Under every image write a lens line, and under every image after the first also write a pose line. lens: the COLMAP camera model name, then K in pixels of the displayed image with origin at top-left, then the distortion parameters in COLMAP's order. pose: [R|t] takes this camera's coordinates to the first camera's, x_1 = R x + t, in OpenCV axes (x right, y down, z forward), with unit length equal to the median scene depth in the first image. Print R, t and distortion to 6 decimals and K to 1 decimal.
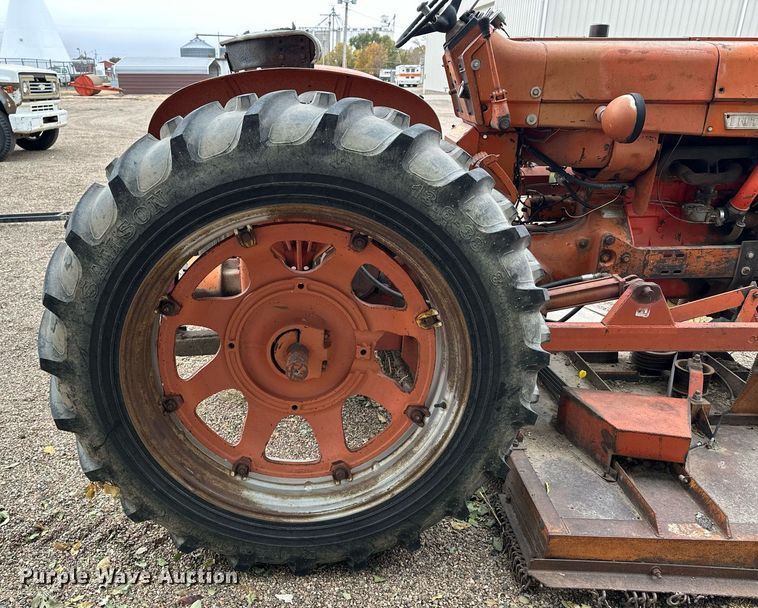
lens RADIAL K [[609.1, 0, 311.9], [0, 609.1, 326.2], [0, 0, 1]] dist [0.059159, -0.067731]
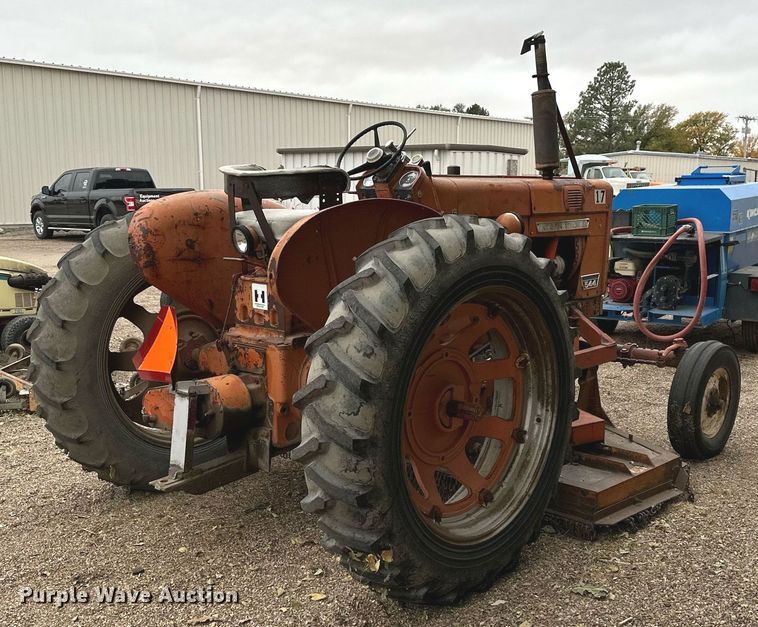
lens RADIAL K [[840.1, 0, 389.3], [0, 840.1, 333.5], [0, 0, 1]] dist [0.032807, 0.000000]
pose [[0.680844, -0.122486, 0.722114, -1.362266], [0.274260, 0.956823, -0.096288, 0.028911], [-0.679141, 0.263604, 0.685040, -0.152777]]
